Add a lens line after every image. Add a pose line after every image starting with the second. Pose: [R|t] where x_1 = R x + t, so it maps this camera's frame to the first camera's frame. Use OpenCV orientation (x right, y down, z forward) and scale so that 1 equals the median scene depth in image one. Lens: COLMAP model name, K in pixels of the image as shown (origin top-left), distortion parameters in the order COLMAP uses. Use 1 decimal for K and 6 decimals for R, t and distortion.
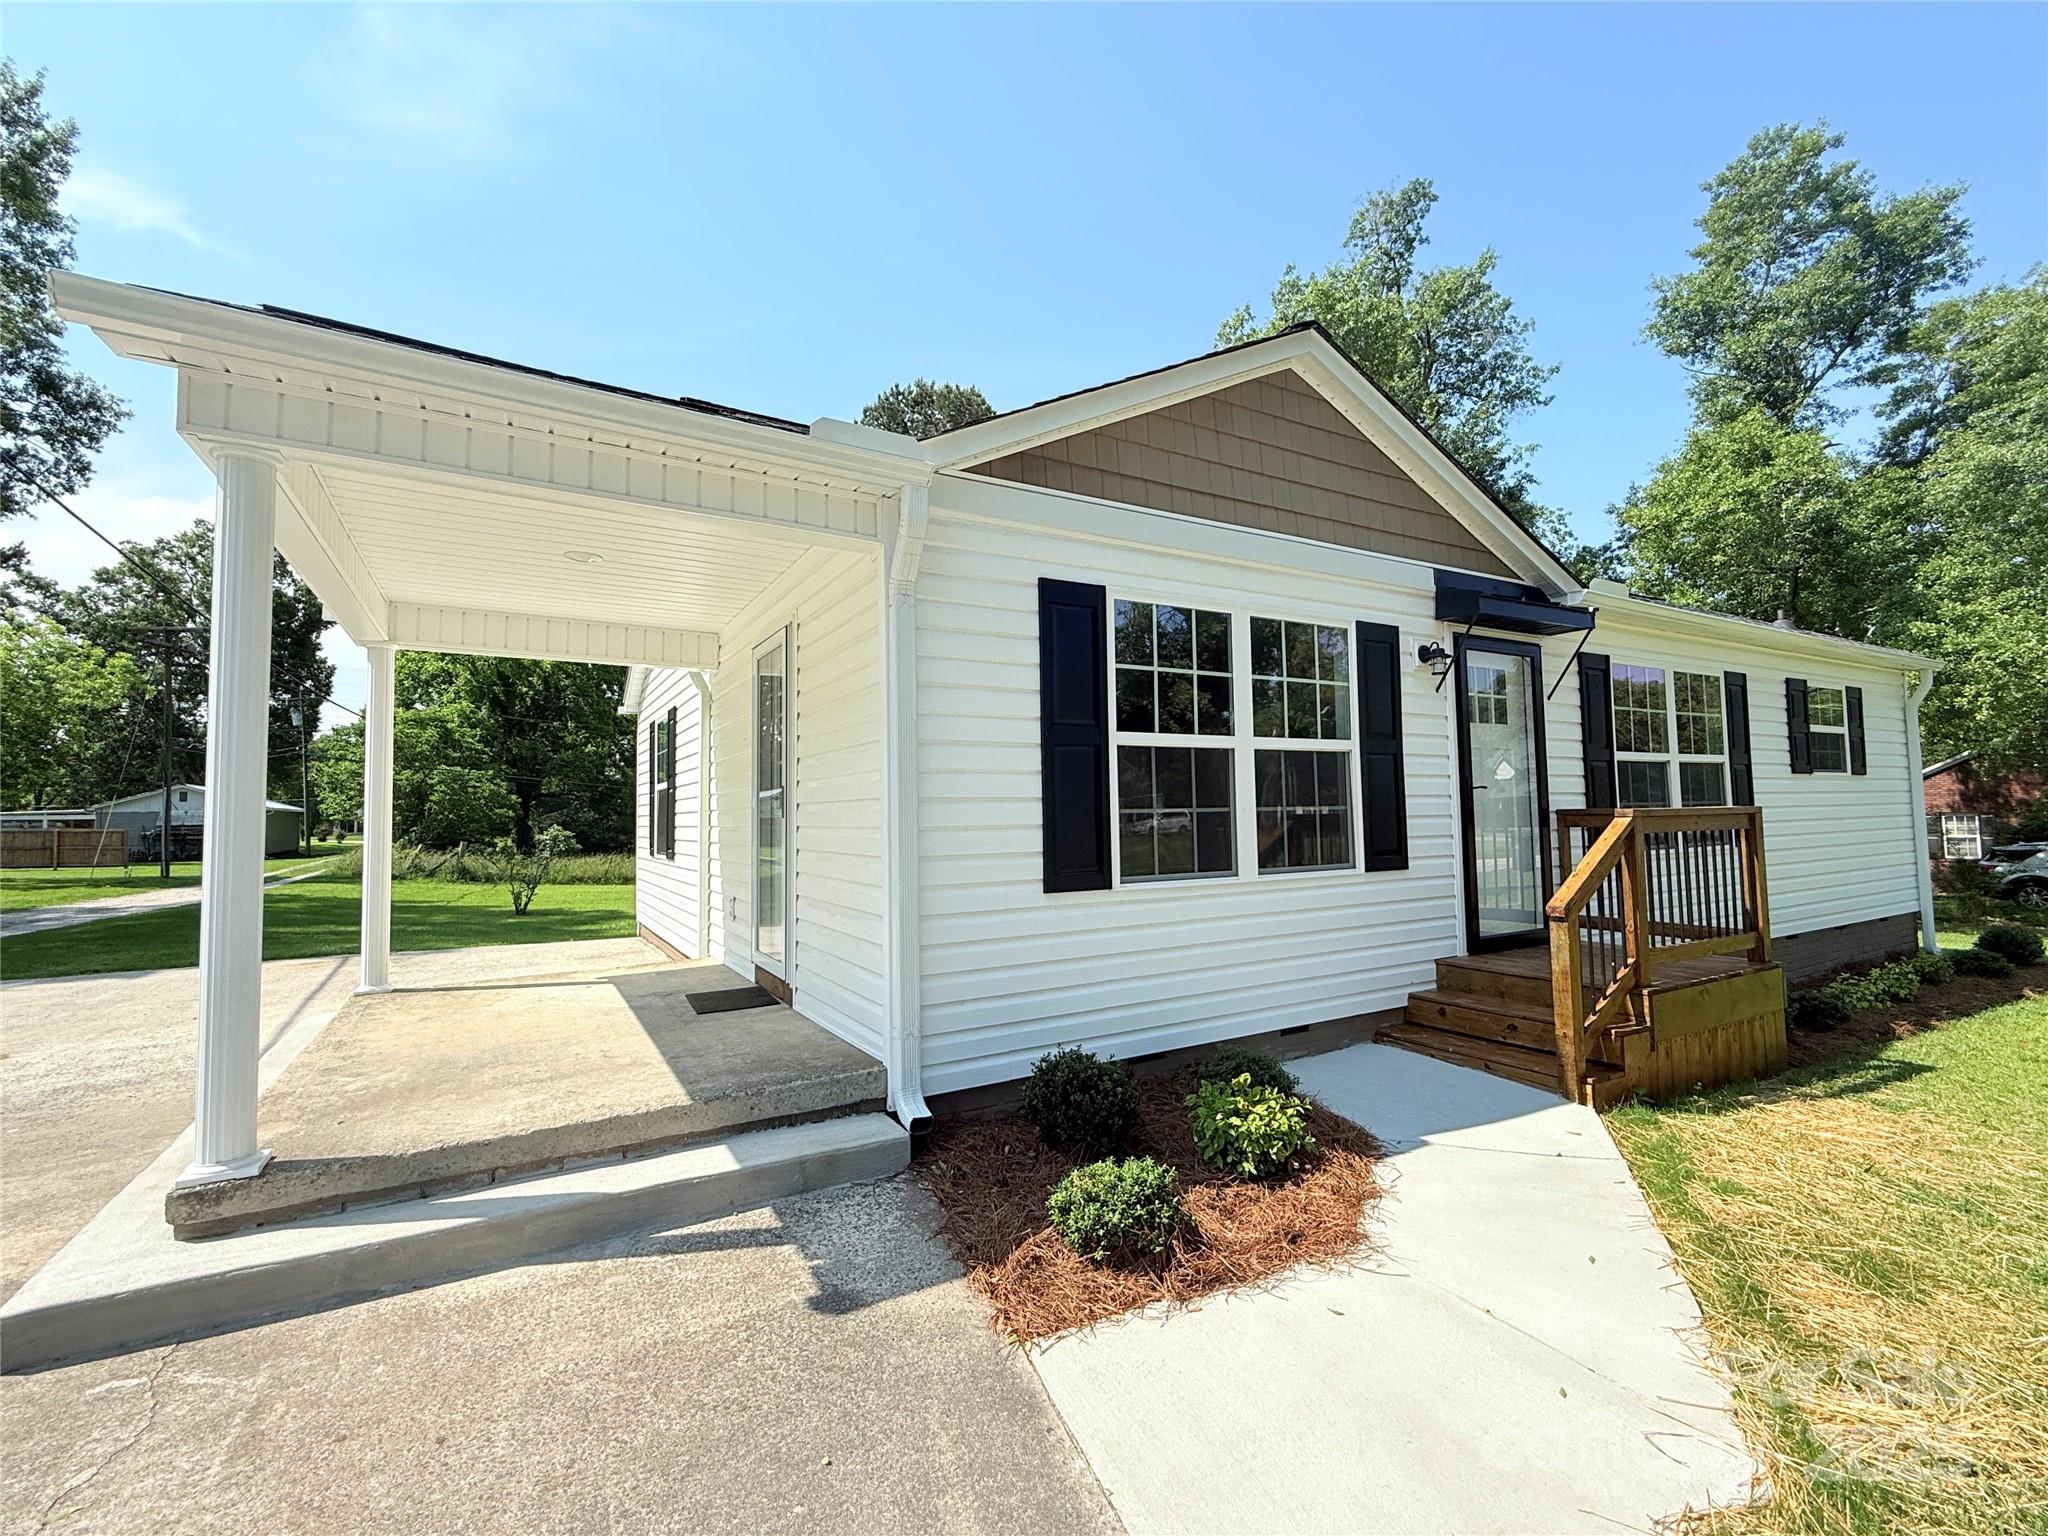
lens RADIAL K [[900.4, 0, 1022.2], [0, 900.4, 772.9], [0, 0, 1]] dist [0.000073, -0.000358]
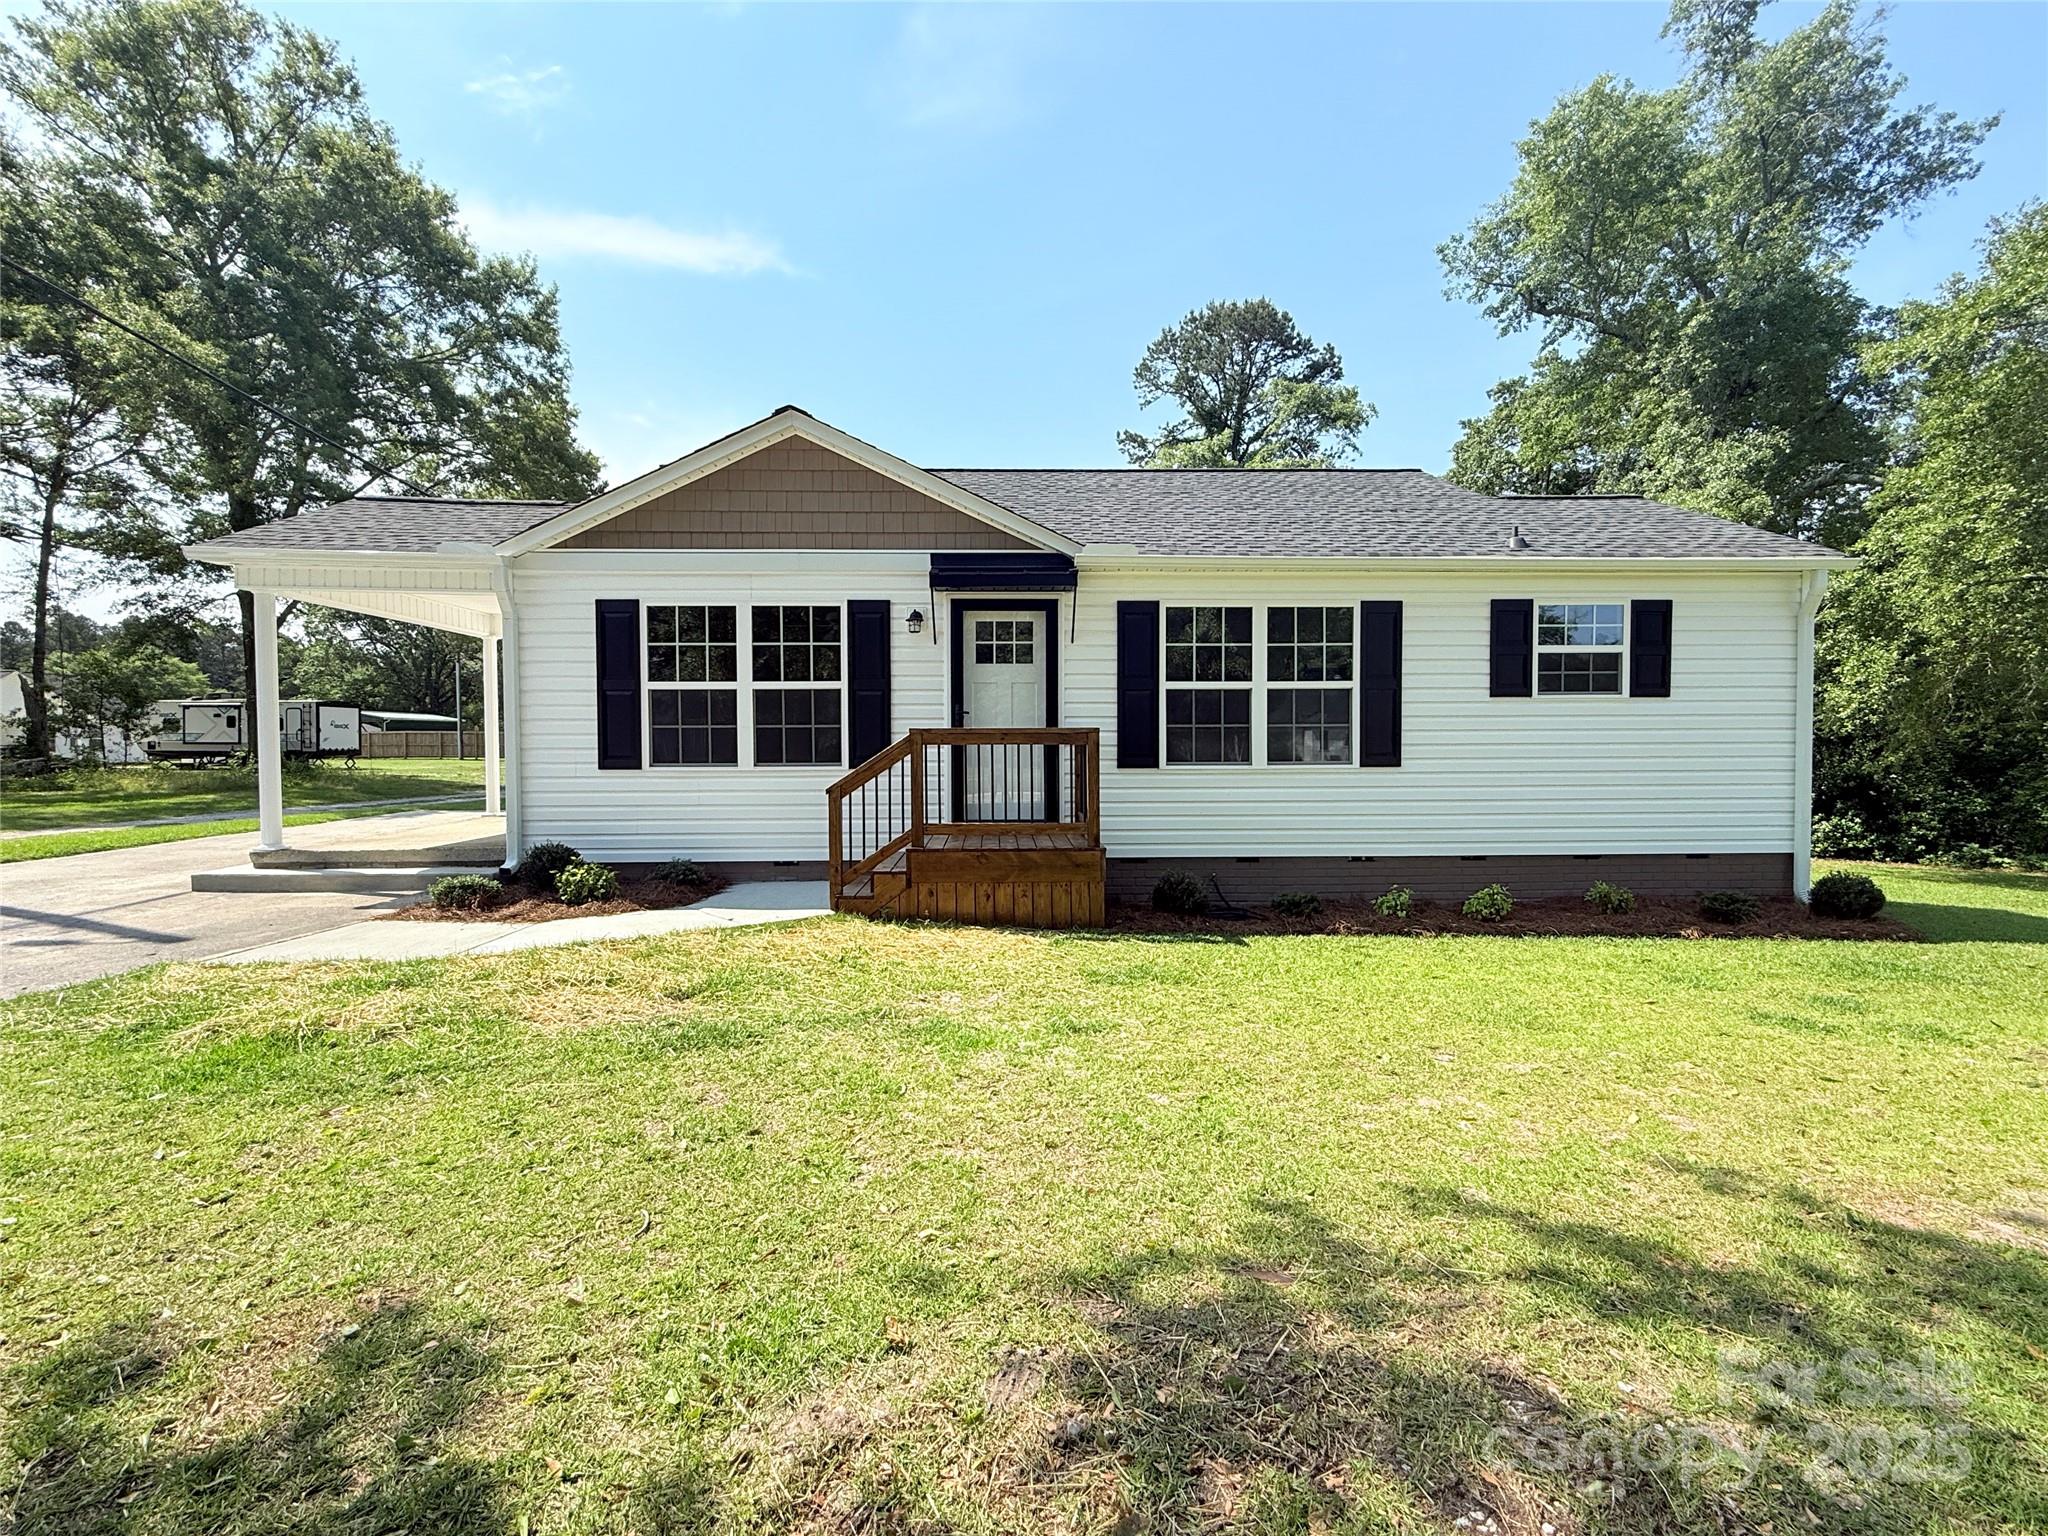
lens RADIAL K [[900.4, 0, 1032.0], [0, 900.4, 759.0], [0, 0, 1]] dist [0.000073, -0.000358]
pose [[0.878841, 0.028782, -0.476245, 1.407125], [0.009798, 0.996880, 0.078327, -0.022112], [0.477014, -0.073504, 0.875817, -0.176068]]
